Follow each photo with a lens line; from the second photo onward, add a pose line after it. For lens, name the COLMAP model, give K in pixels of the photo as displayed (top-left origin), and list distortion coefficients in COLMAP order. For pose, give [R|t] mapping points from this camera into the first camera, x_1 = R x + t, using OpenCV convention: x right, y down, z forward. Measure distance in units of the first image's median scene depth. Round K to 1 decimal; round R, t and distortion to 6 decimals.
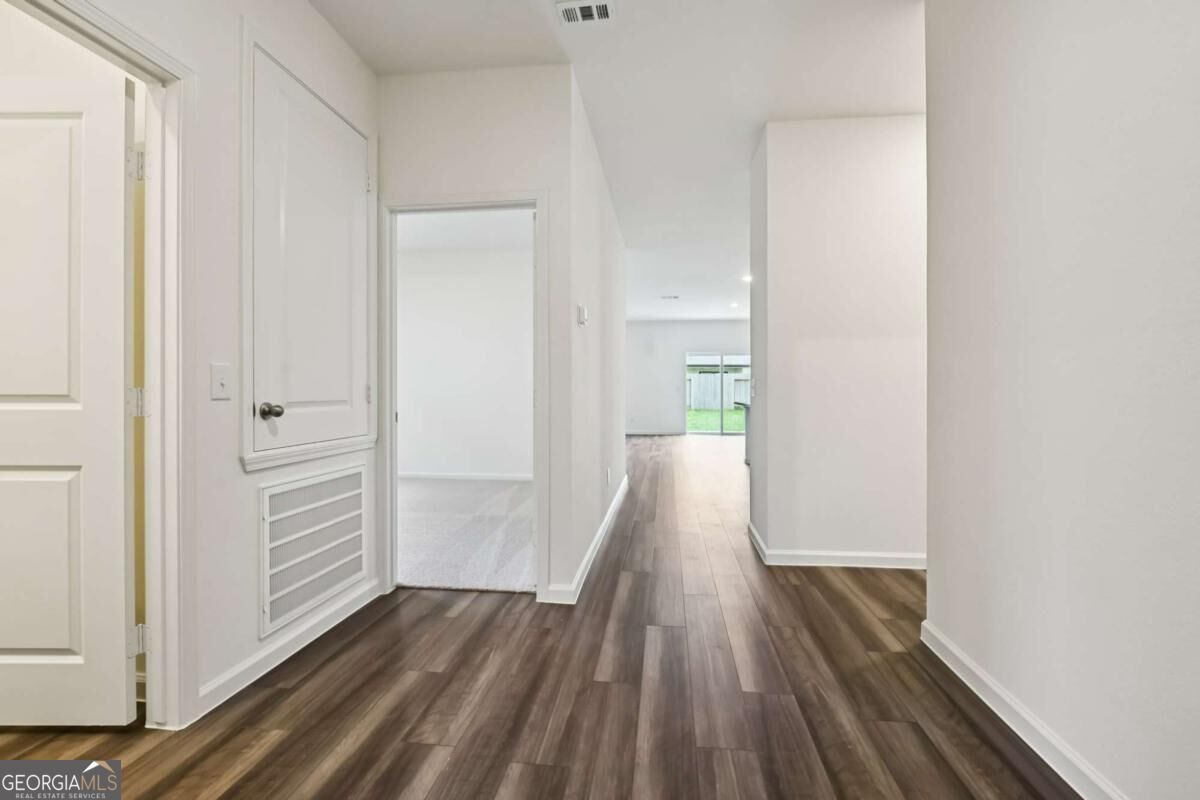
lens RADIAL K [[539.5, 0, 604.5], [0, 539.5, 390.6], [0, 0, 1]] dist [0.000429, 0.000198]
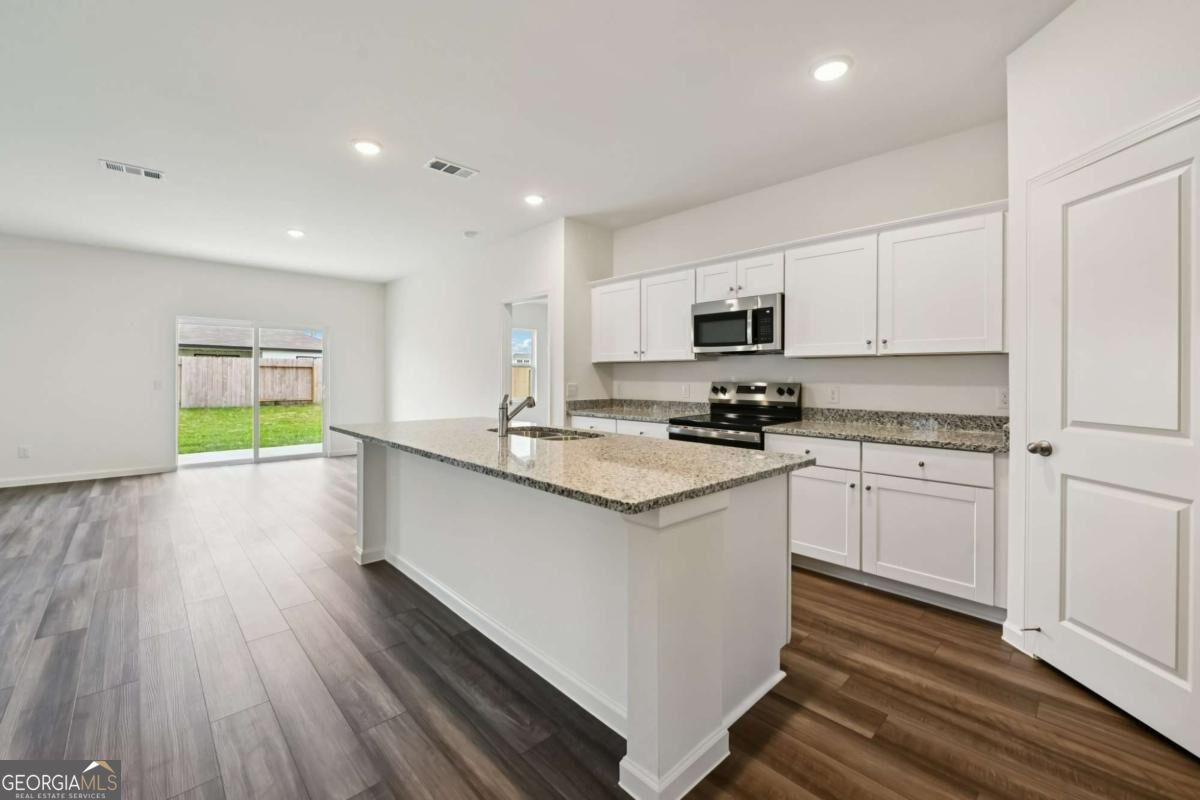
lens RADIAL K [[494.4, 0, 583.8], [0, 494.4, 380.9], [0, 0, 1]] dist [0.036046, 0.000109]
pose [[0.669981, 0.006673, 0.742348, 0.044359], [-0.012500, 0.999919, 0.002293, -0.015205], [-0.742273, -0.010816, 0.670011, 0.343615]]
